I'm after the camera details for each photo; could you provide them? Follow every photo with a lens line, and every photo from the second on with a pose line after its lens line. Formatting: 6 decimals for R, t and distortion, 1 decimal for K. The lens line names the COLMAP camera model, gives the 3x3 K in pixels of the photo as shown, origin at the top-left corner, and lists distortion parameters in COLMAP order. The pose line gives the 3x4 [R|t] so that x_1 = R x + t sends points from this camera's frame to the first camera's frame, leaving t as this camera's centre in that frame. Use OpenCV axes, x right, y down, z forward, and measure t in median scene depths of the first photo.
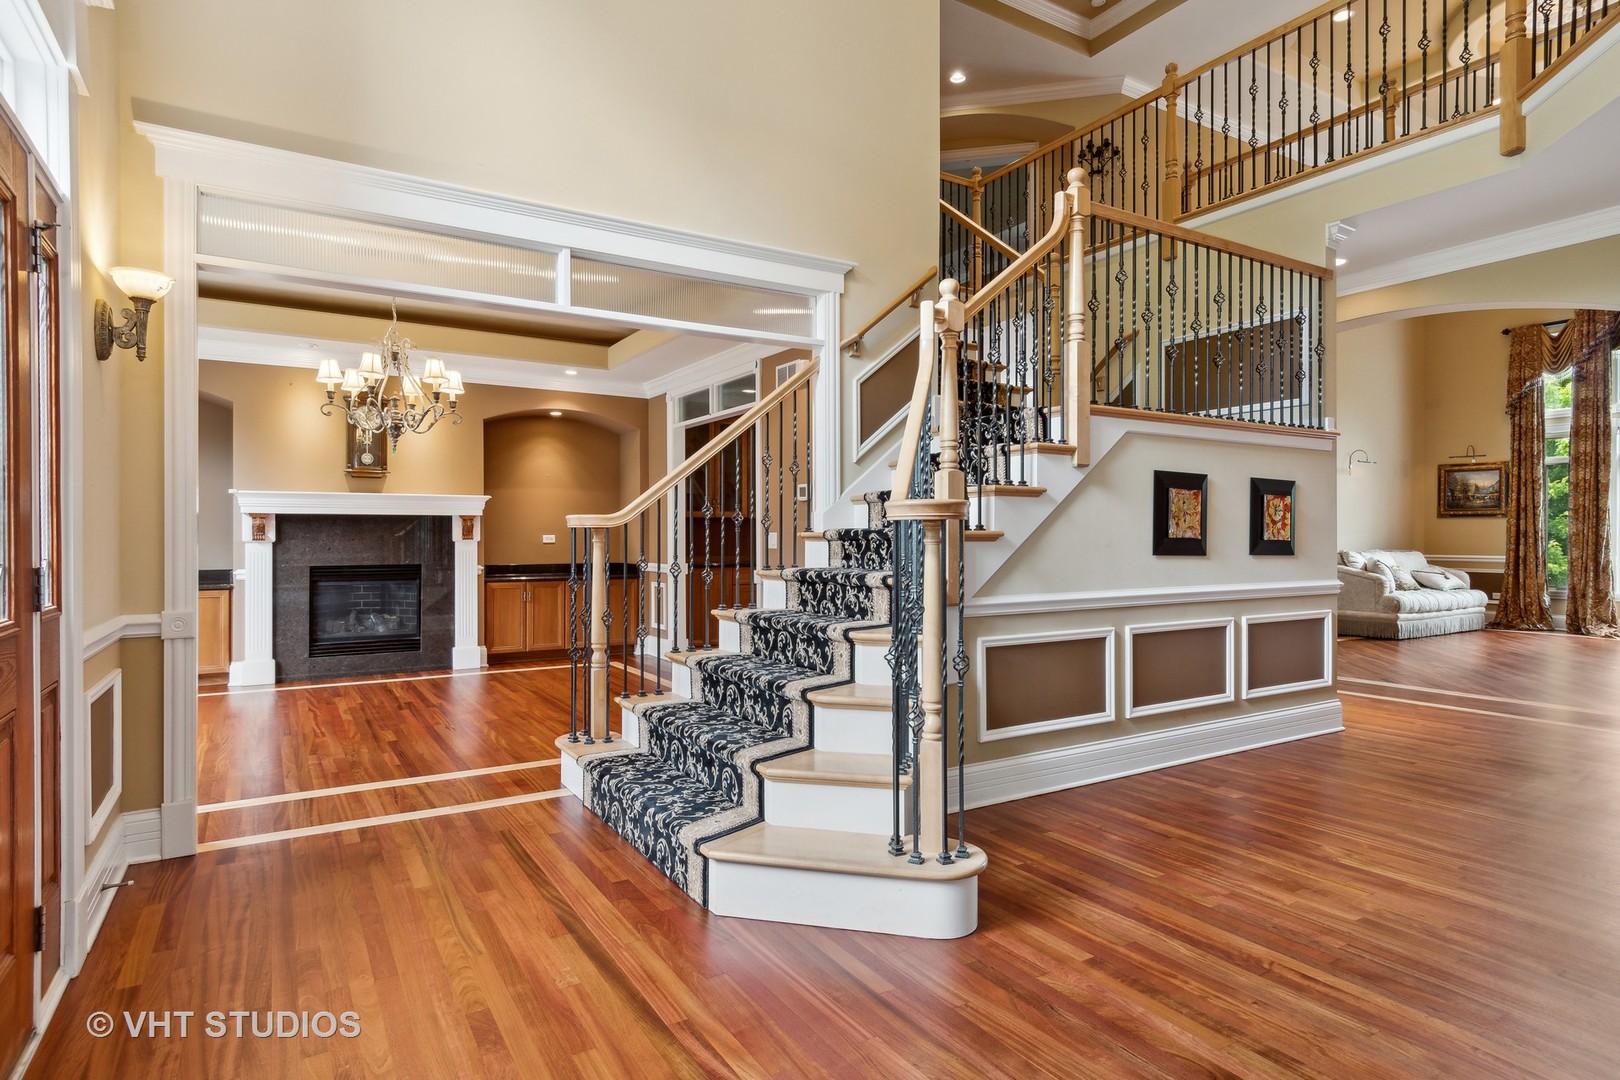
lens RADIAL K [[872.1, 0, 811.2], [0, 872.1, 541.0], [0, 0, 1]] dist [0.005129, -0.000445]
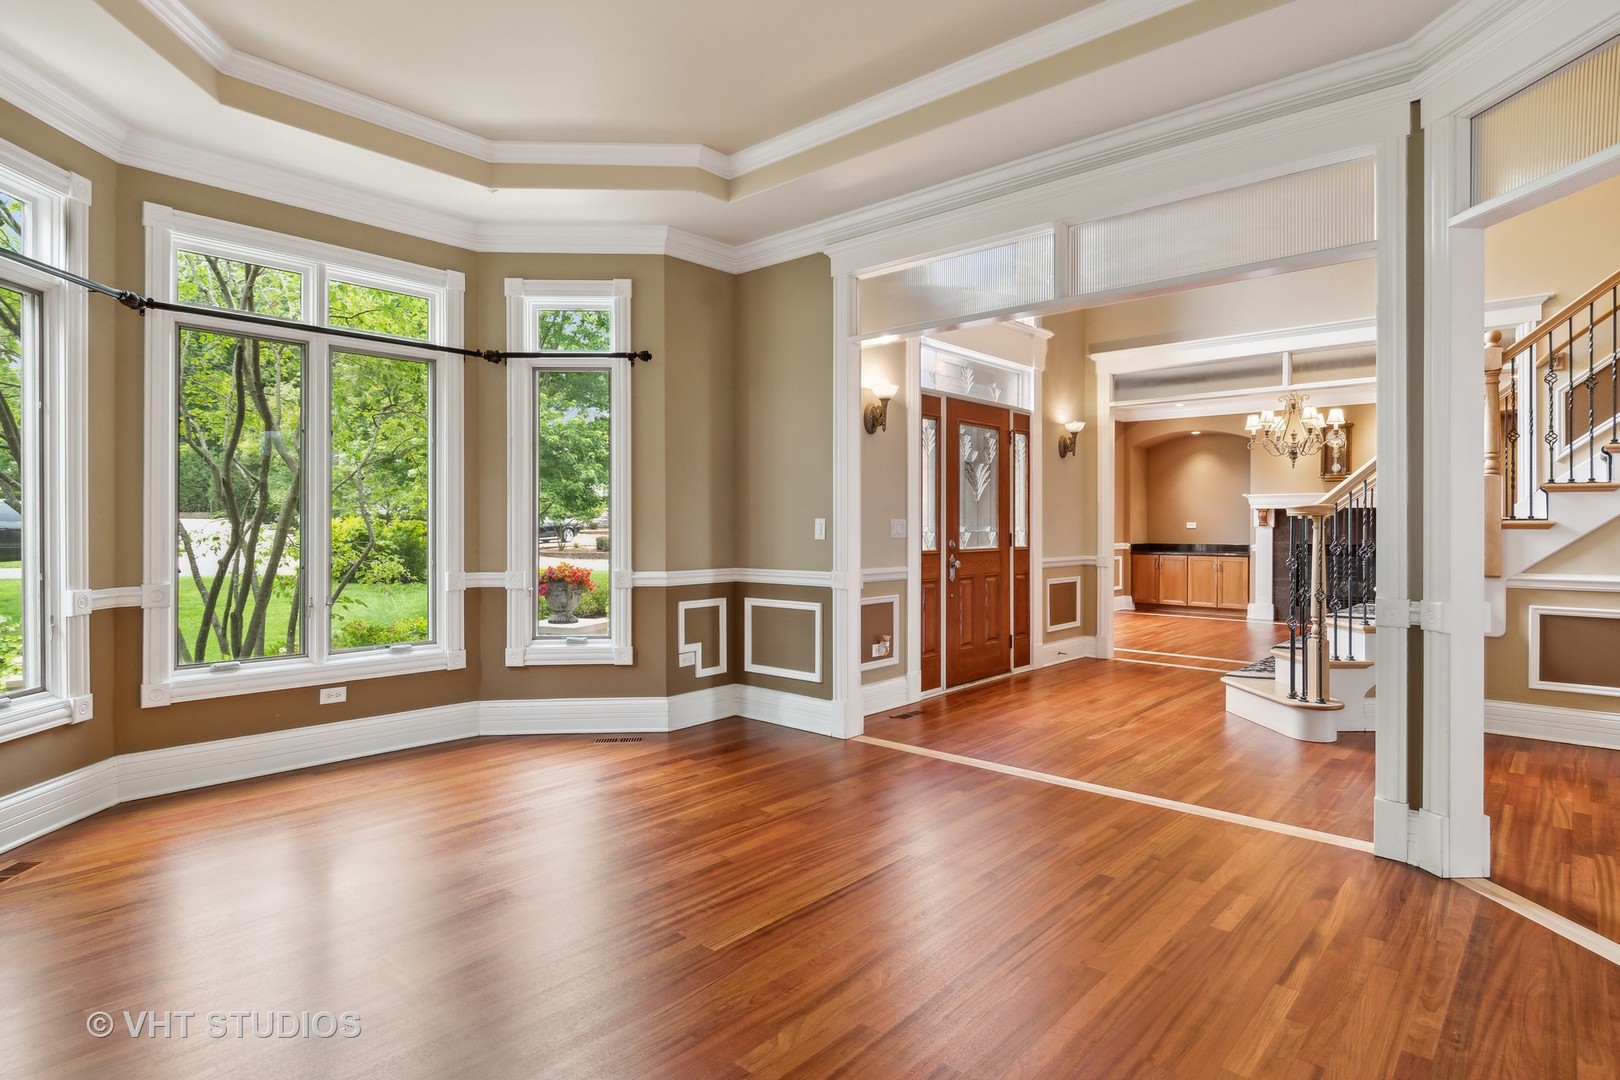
lens RADIAL K [[872.1, 0, 822.8], [0, 872.1, 529.4], [0, 0, 1]] dist [0.005129, -0.000445]
pose [[0.292163, 0.008045, -0.956335, 0.954347], [-0.004860, 0.999964, 0.006928, -0.002509], [0.956356, 0.002623, 0.292192, -0.300531]]
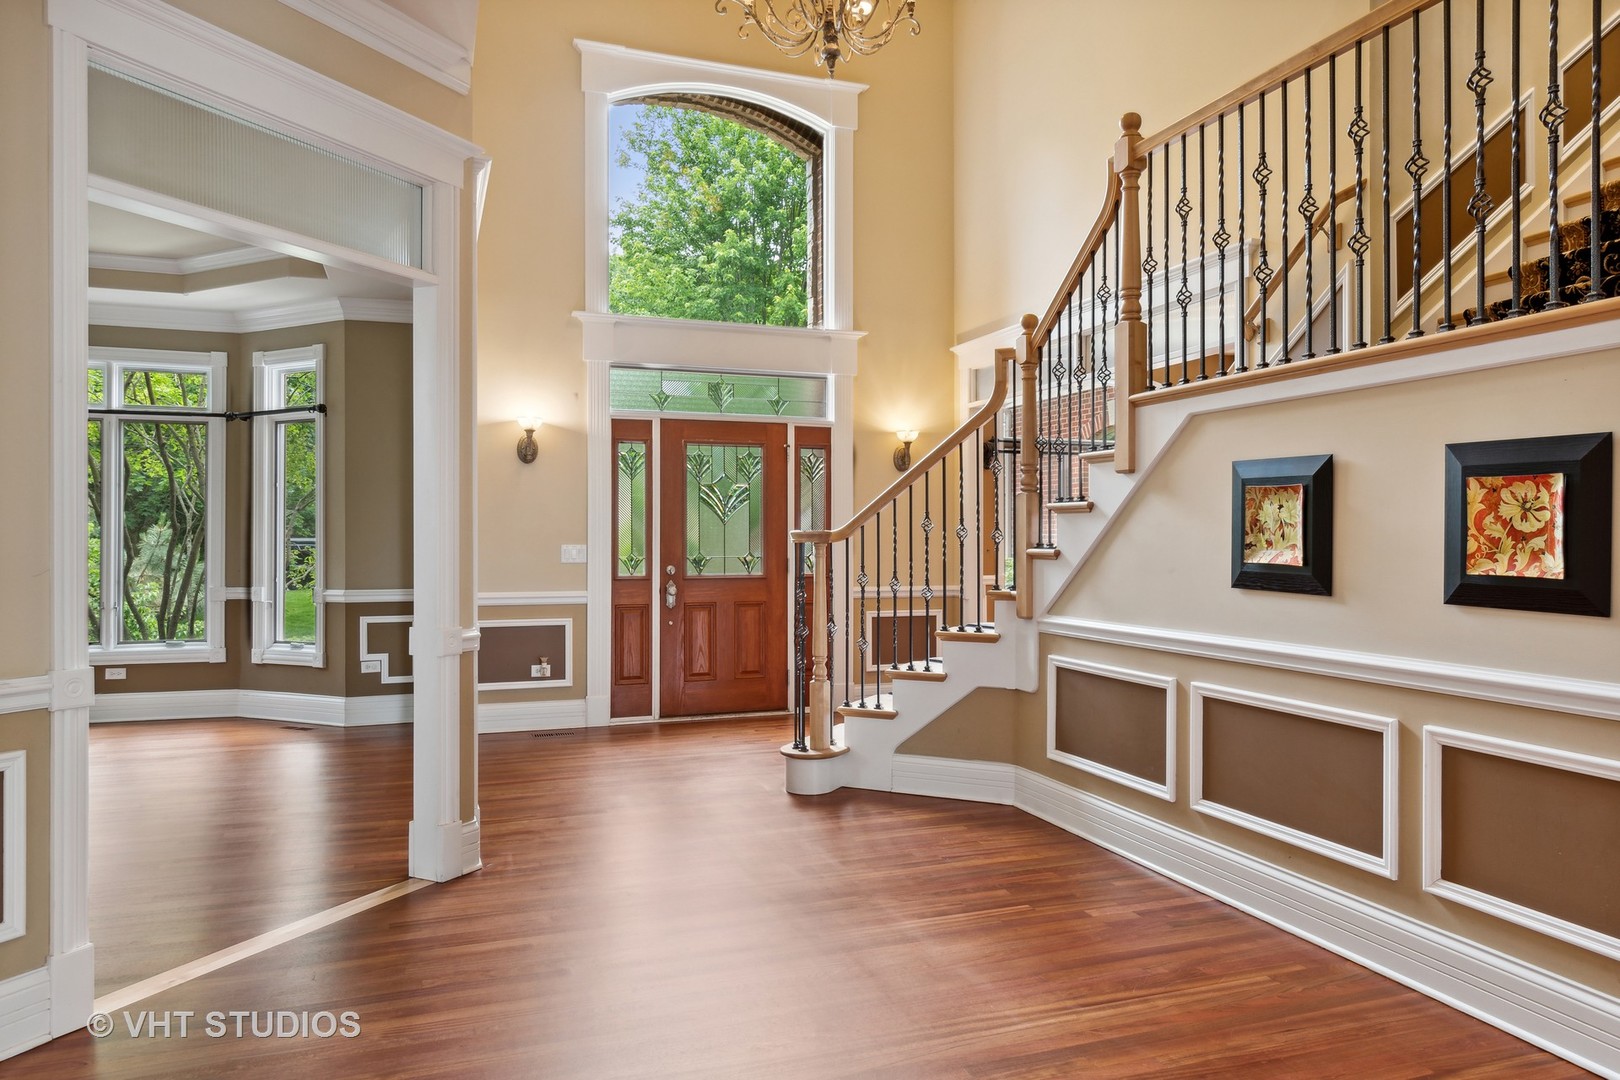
lens RADIAL K [[1093.5, 0, 806.8], [0, 1093.5, 539.6], [0, 0, 1]] dist [-0.000178, -0.000985]
pose [[-0.205958, 0.000791, -0.978560, 1.291595], [-0.003430, 0.999993, 0.001530, -0.020510], [0.978555, 0.003672, -0.205954, 0.851959]]
